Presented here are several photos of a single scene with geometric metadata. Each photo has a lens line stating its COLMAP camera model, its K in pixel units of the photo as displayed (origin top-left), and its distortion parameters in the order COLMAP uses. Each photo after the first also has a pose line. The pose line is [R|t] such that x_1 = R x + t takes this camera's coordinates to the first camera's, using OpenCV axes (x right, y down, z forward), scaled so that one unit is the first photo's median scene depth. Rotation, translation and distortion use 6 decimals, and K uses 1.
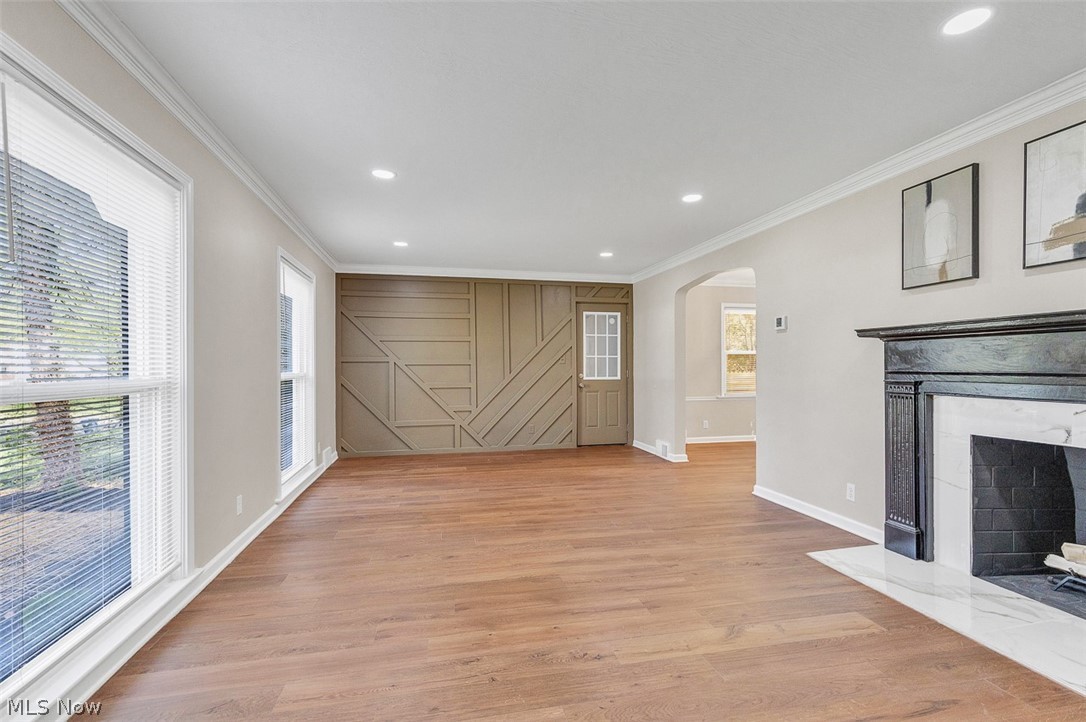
lens RADIAL K [[499.6, 0, 541.2], [0, 499.6, 362.1], [0, 0, 1]] dist [0.011869, -0.001176]
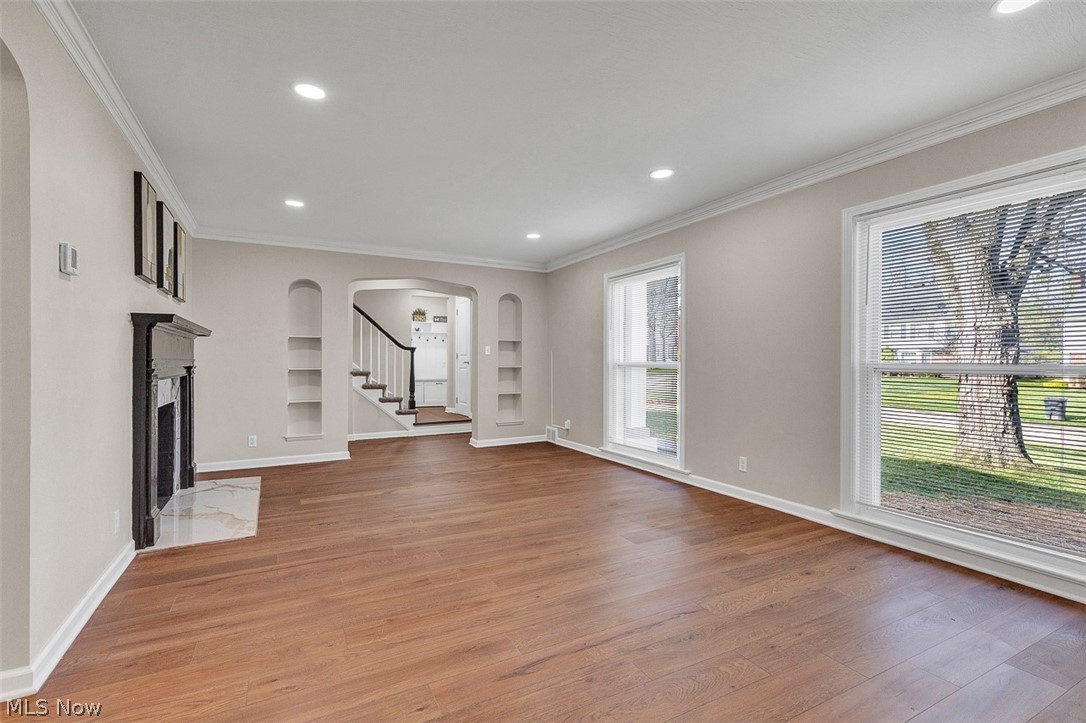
lens RADIAL K [[494.1, 0, 548.3], [0, 494.1, 361.8], [0, 0, 1]] dist [0.010291, -0.000401]
pose [[-0.958951, 0.004498, -0.283536, 0.235914], [0.005454, 0.999982, -0.002582, 0.027788], [0.283519, -0.004022, -0.958958, 2.149126]]
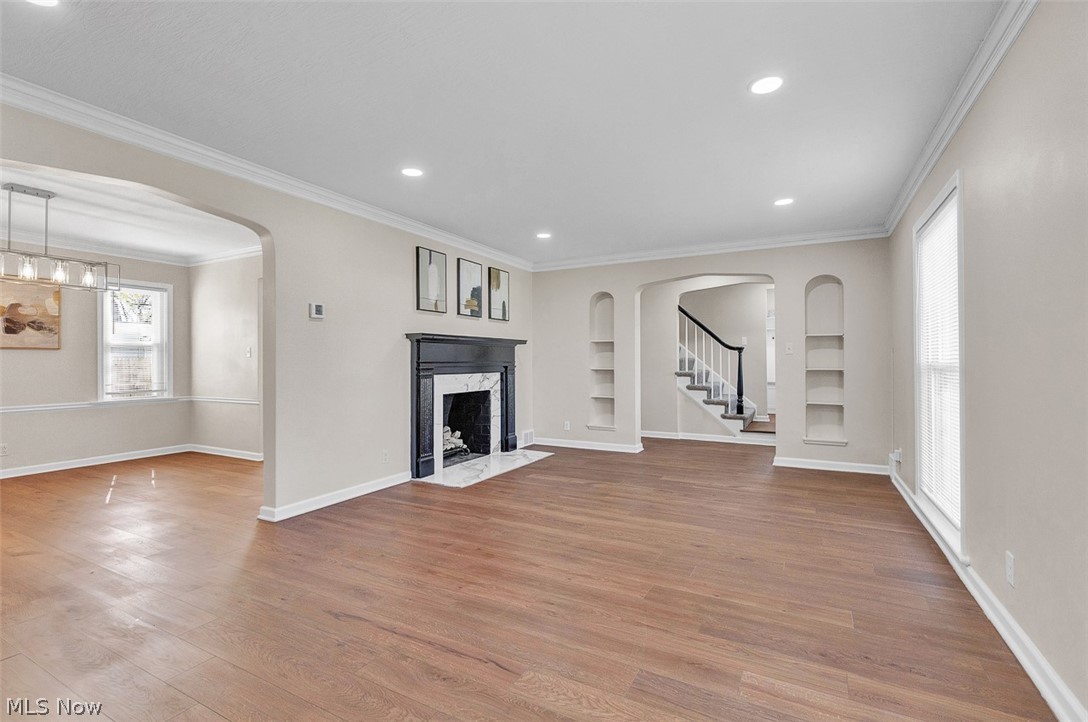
lens RADIAL K [[500.5, 0, 542.2], [0, 500.5, 362.1], [0, 0, 1]] dist [0.011869, -0.001176]
pose [[-0.764661, 0.004010, 0.644420, -0.584037], [0.000108, 0.999981, -0.006095, 0.028324], [-0.644432, -0.004590, -0.764648, 1.949606]]
